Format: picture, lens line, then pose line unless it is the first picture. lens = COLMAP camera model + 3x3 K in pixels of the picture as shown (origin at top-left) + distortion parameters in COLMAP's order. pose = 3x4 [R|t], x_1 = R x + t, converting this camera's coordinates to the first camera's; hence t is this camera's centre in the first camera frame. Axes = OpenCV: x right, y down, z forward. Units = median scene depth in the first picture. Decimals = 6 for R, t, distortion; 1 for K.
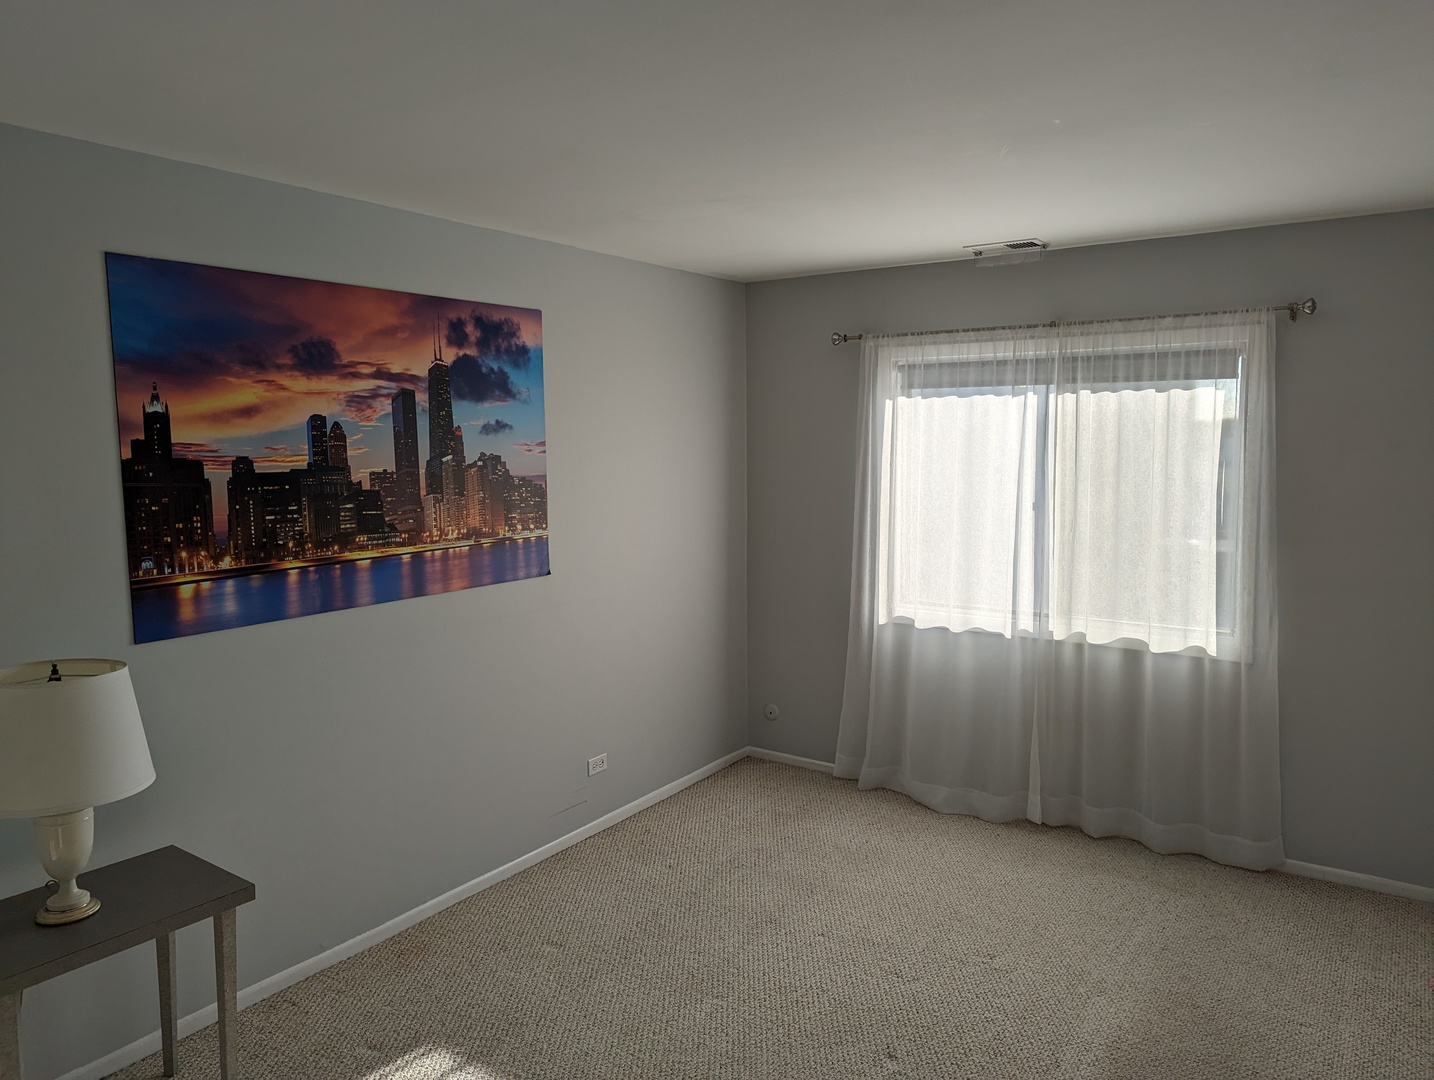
lens RADIAL K [[1013.5, 0, 717.1], [0, 1013.5, 536.8], [0, 0, 1]] dist [-0.005866, -0.002499]
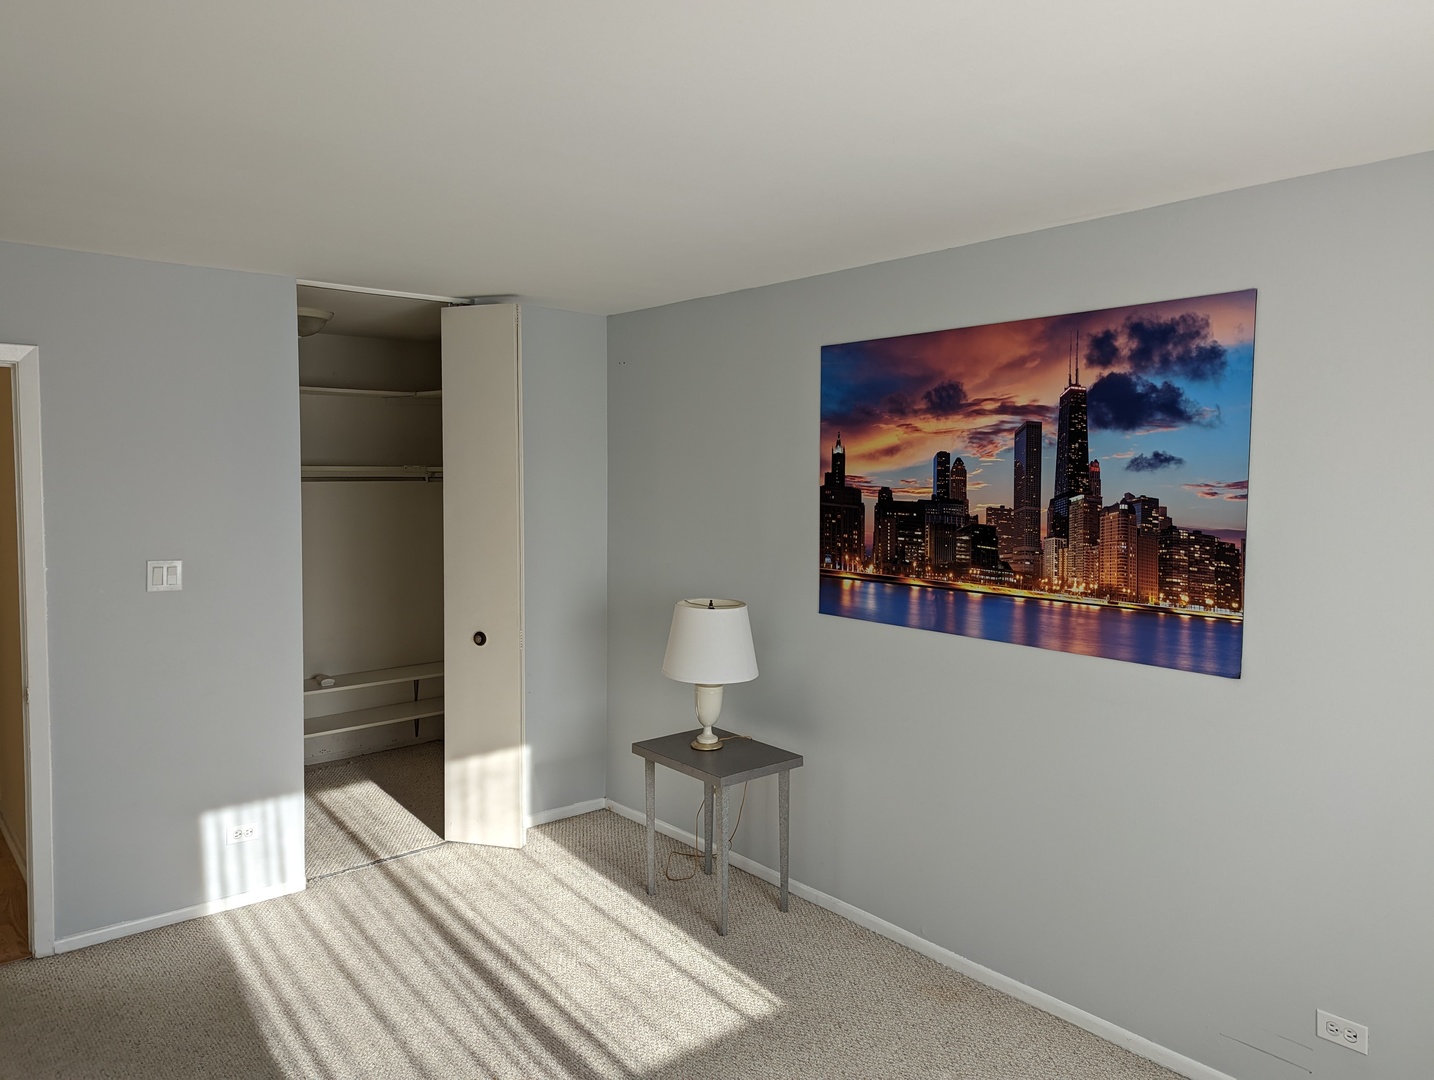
lens RADIAL K [[1013.5, 0, 717.4], [0, 1013.5, 539.2], [0, 0, 1]] dist [-0.005866, -0.002499]
pose [[-0.290429, 0.067235, -0.954532, 0.688476], [-0.099581, 0.989989, 0.100032, -0.105156], [0.951701, 0.124105, -0.280826, 1.019258]]
